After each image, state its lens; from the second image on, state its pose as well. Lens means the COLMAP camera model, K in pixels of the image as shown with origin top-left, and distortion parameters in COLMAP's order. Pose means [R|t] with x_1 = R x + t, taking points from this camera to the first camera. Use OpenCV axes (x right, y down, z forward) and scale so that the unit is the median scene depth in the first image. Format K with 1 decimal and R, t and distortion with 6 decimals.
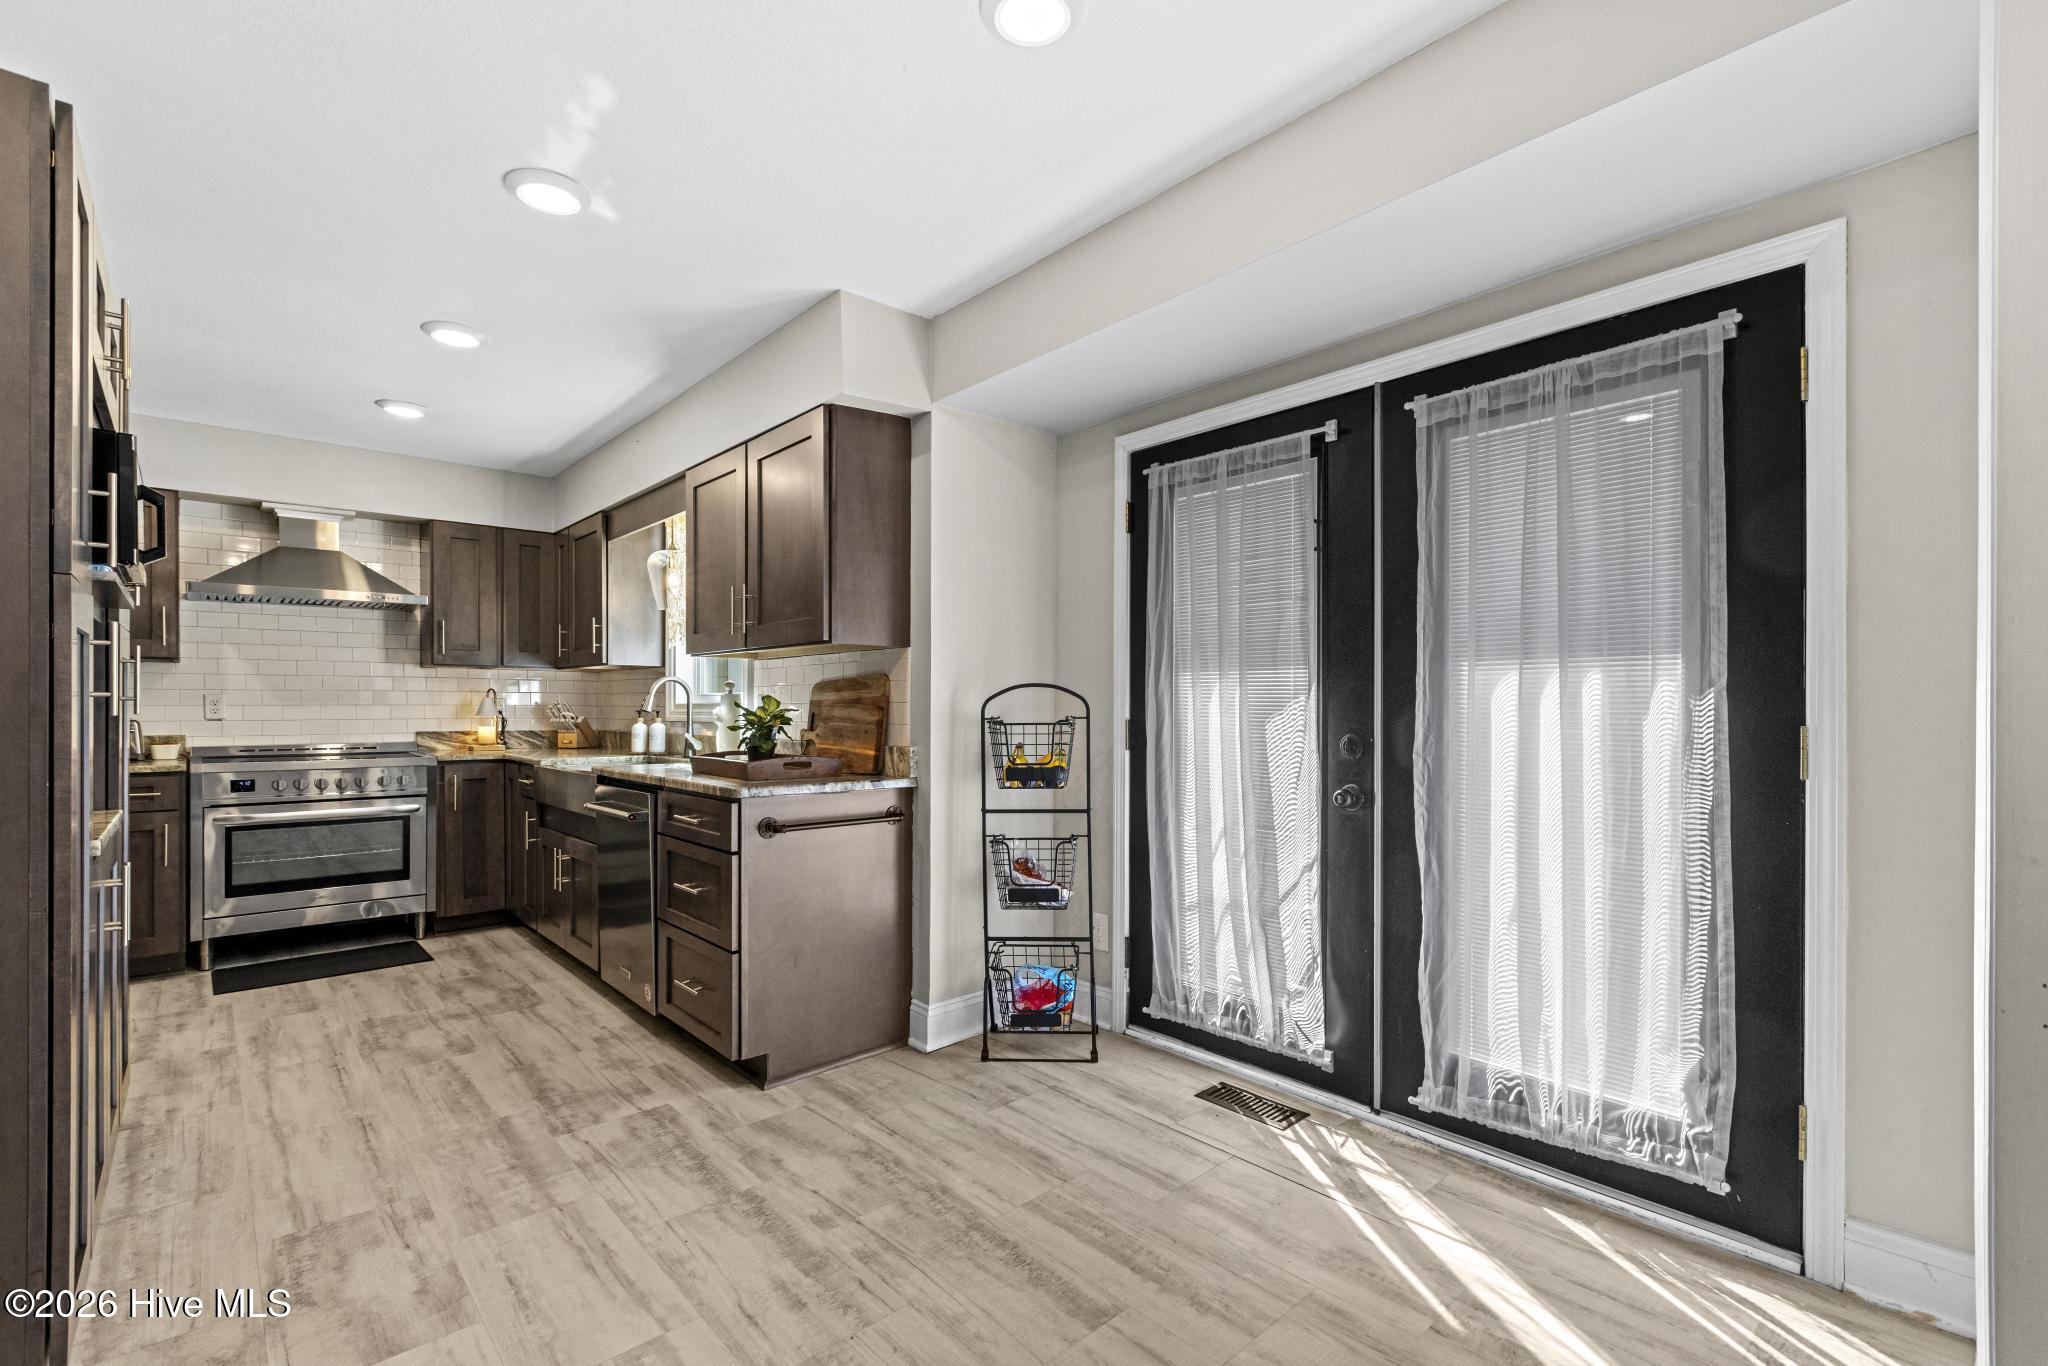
lens RADIAL K [[913.7, 0, 1037.8], [0, 913.7, 710.1], [0, 0, 1]] dist [0.002131, -0.000850]
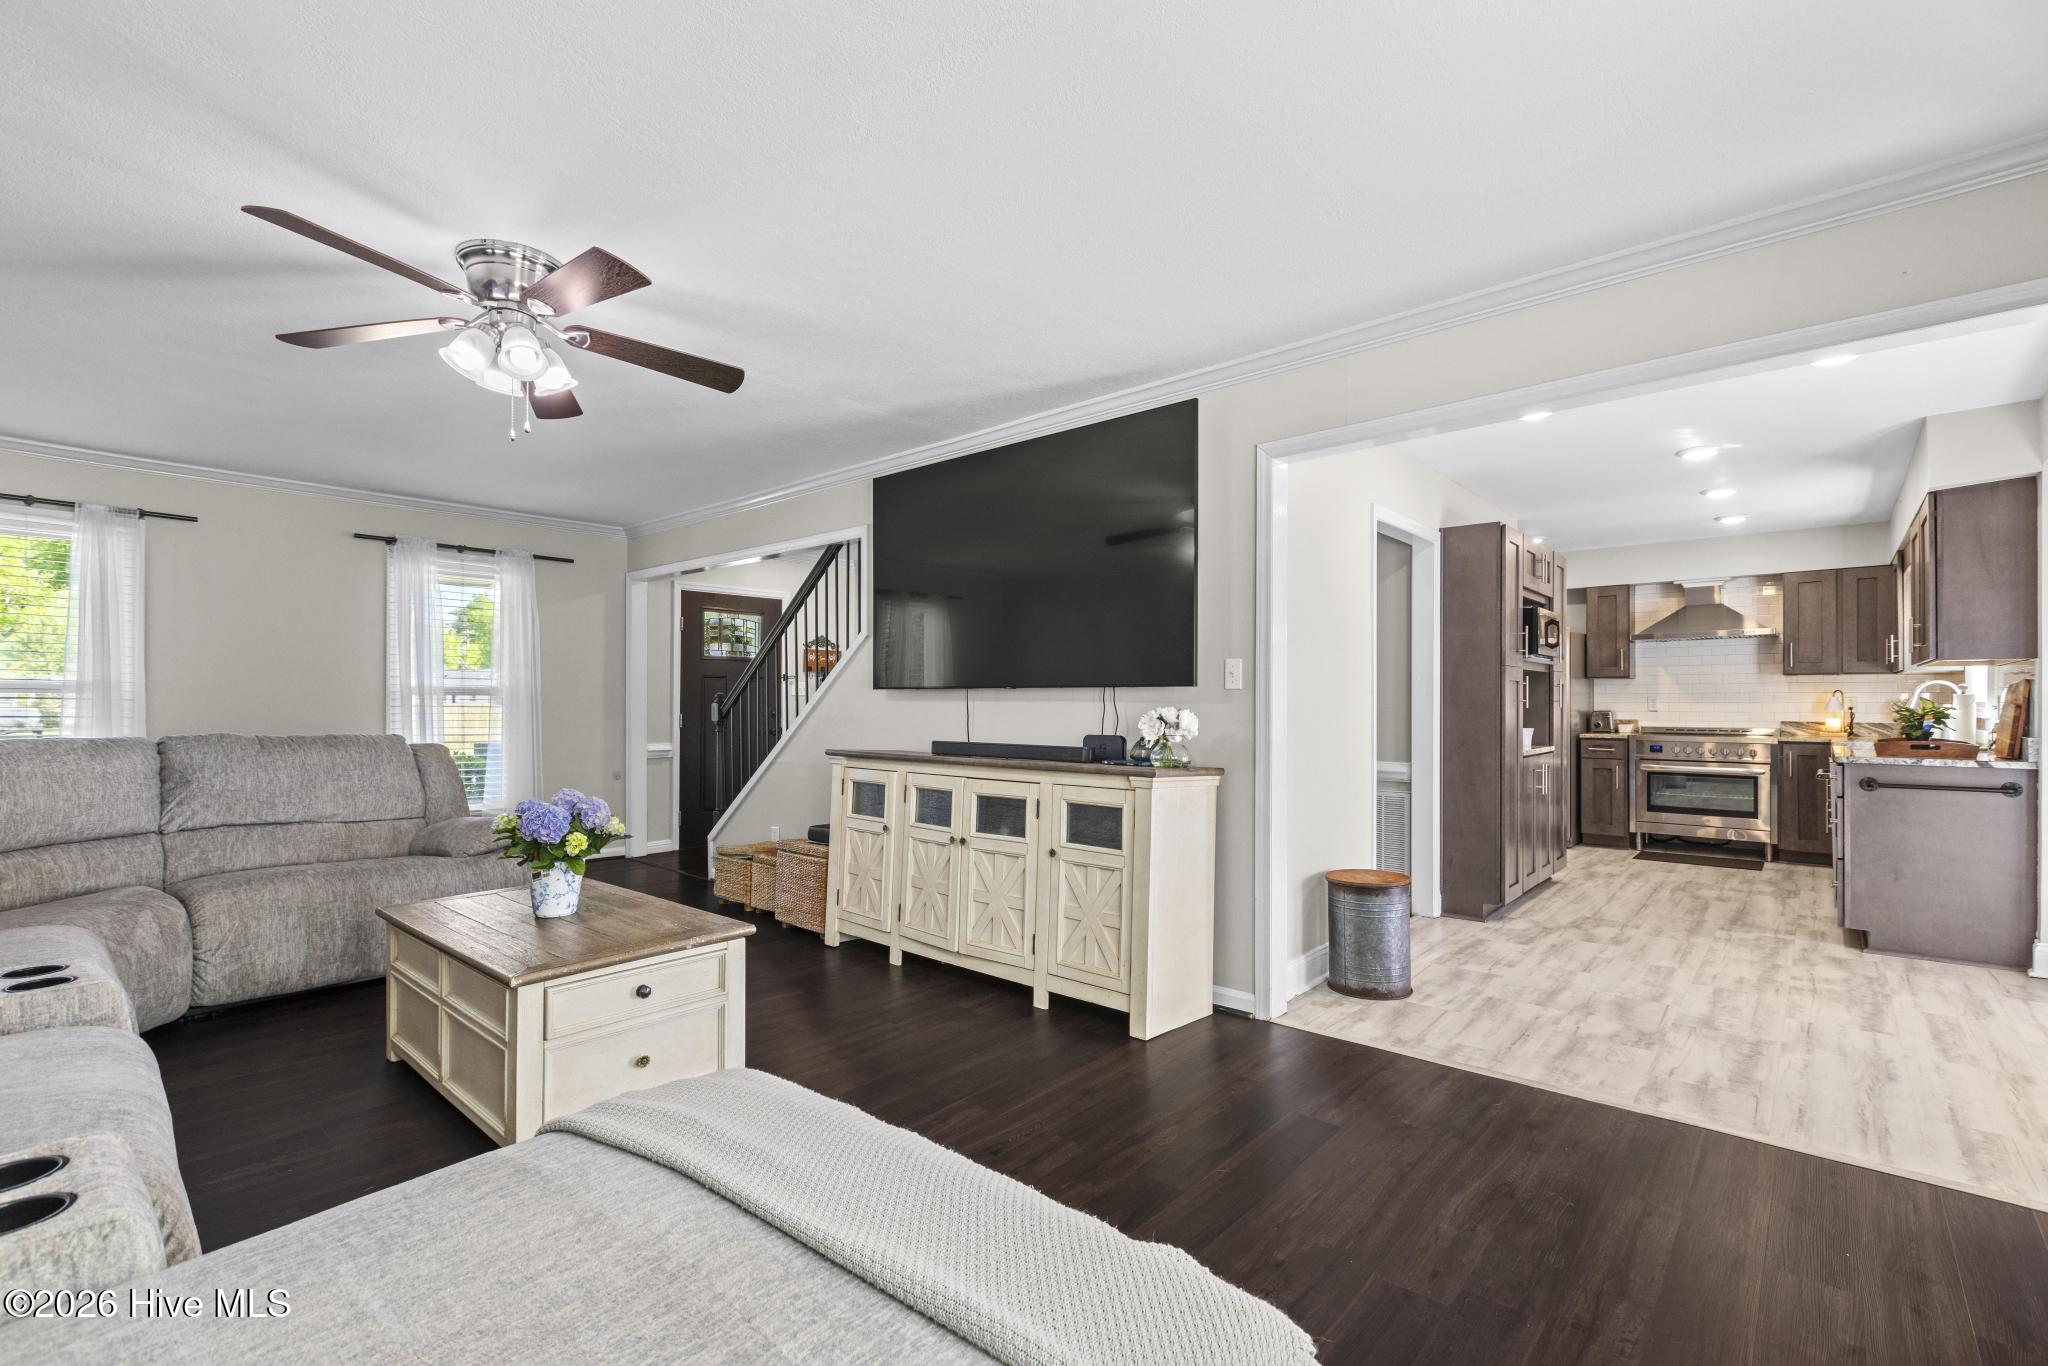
lens RADIAL K [[913.7, 0, 1018.0], [0, 913.7, 692.3], [0, 0, 1]] dist [0.002131, -0.000850]
pose [[0.107963, -0.009192, -0.994112, 0.755149], [-0.004647, 0.999942, -0.009751, -0.002756], [0.994144, 0.005672, 0.107914, -0.412740]]
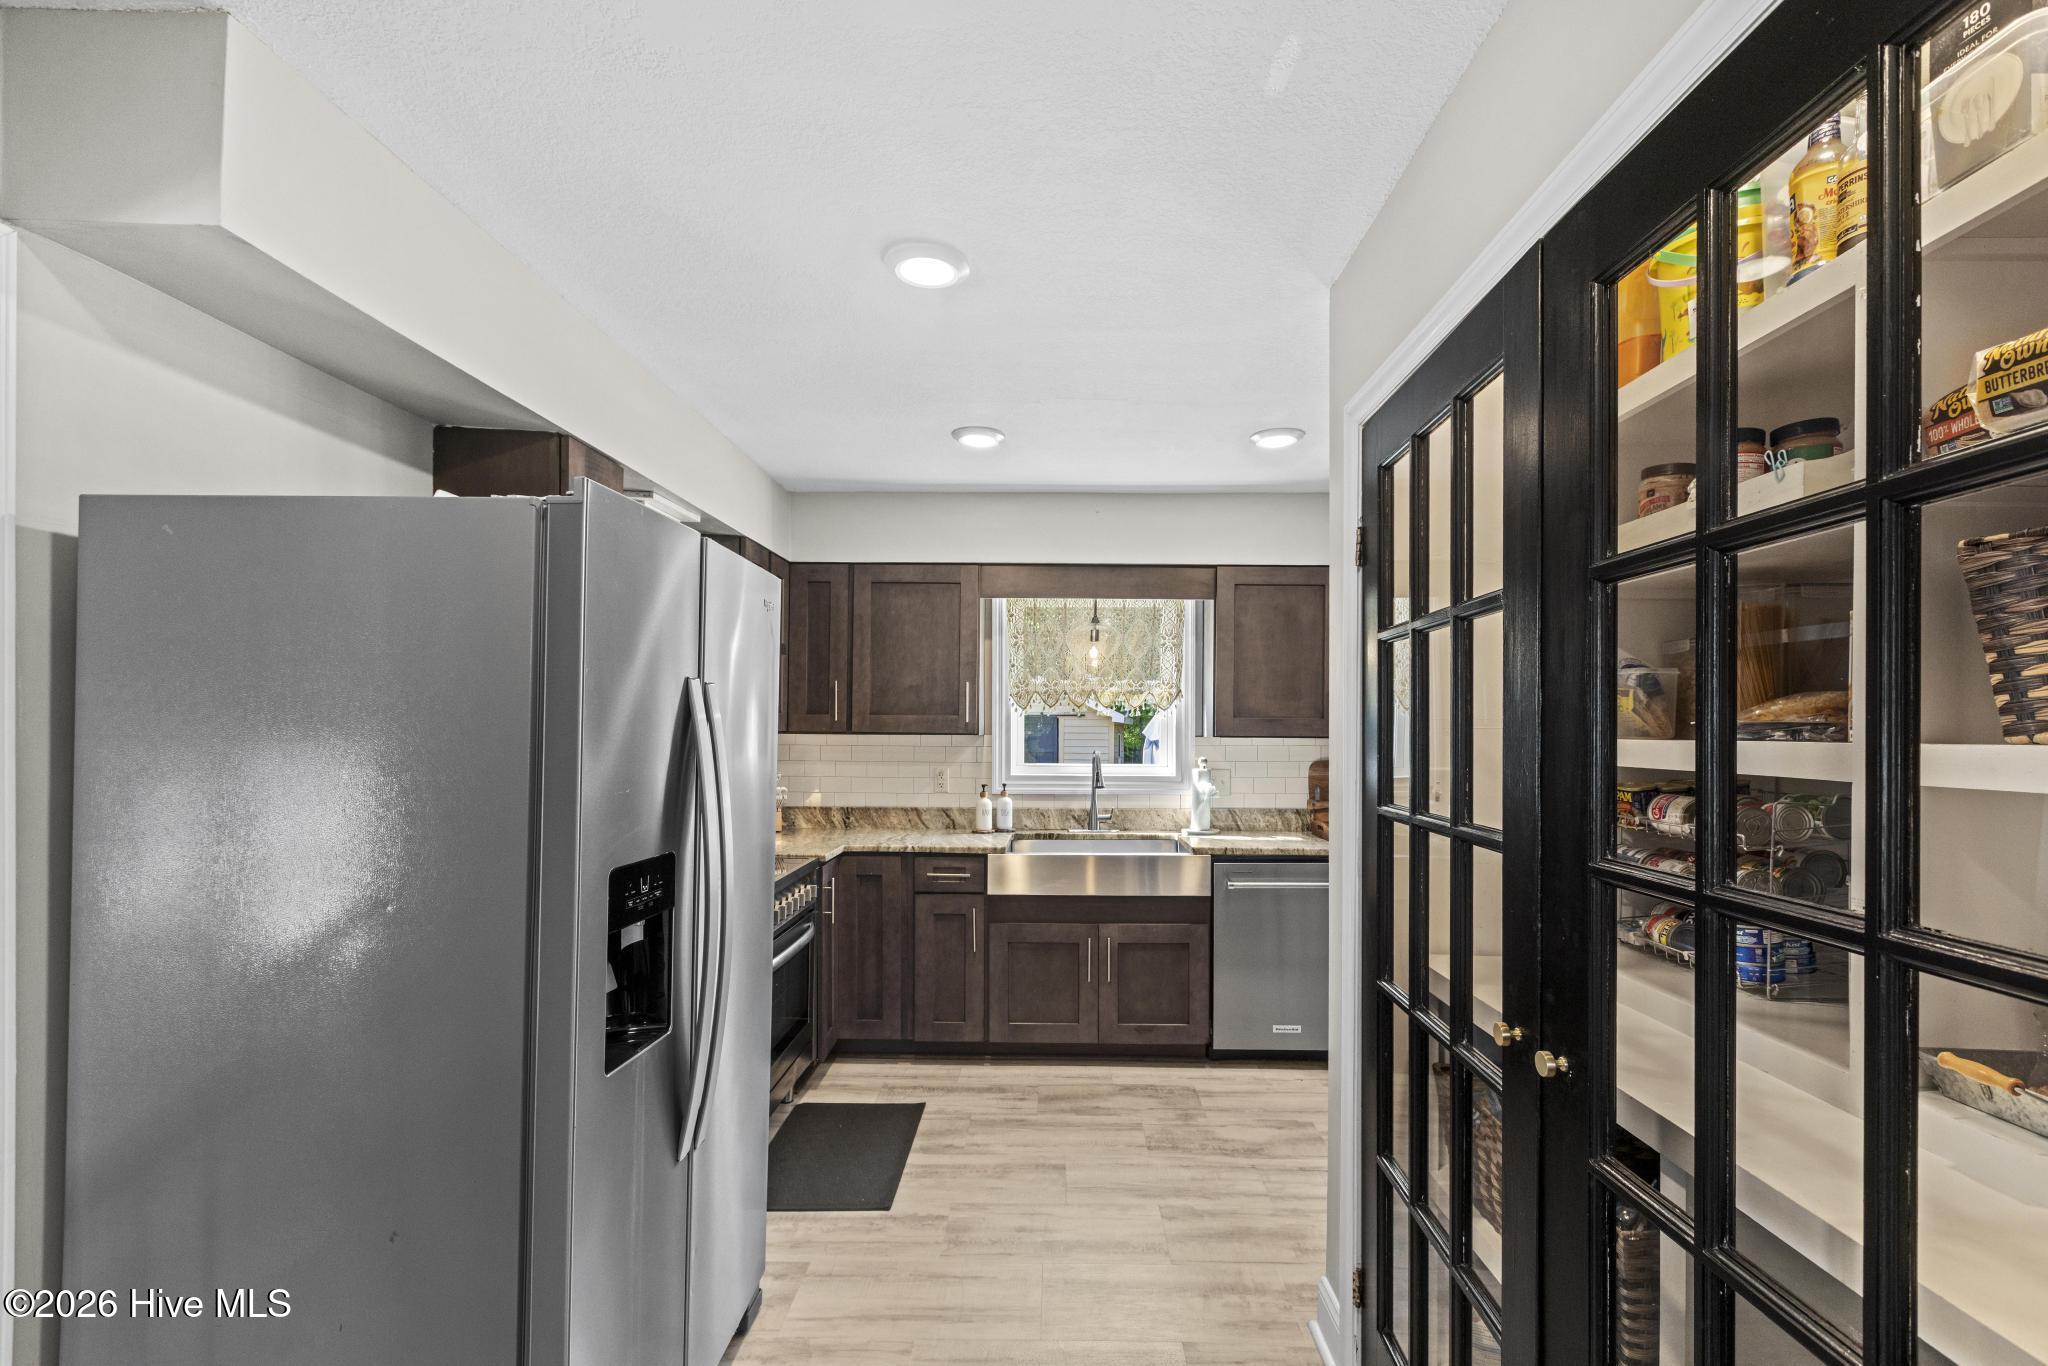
lens RADIAL K [[913.7, 0, 1041.1], [0, 913.7, 725.0], [0, 0, 1]] dist [0.002131, -0.000850]
pose [[0.686984, 0.007363, 0.726635, -1.235347], [0.000047, 0.999948, -0.010177, -0.057713], [-0.726672, 0.007026, 0.686948, 0.384161]]
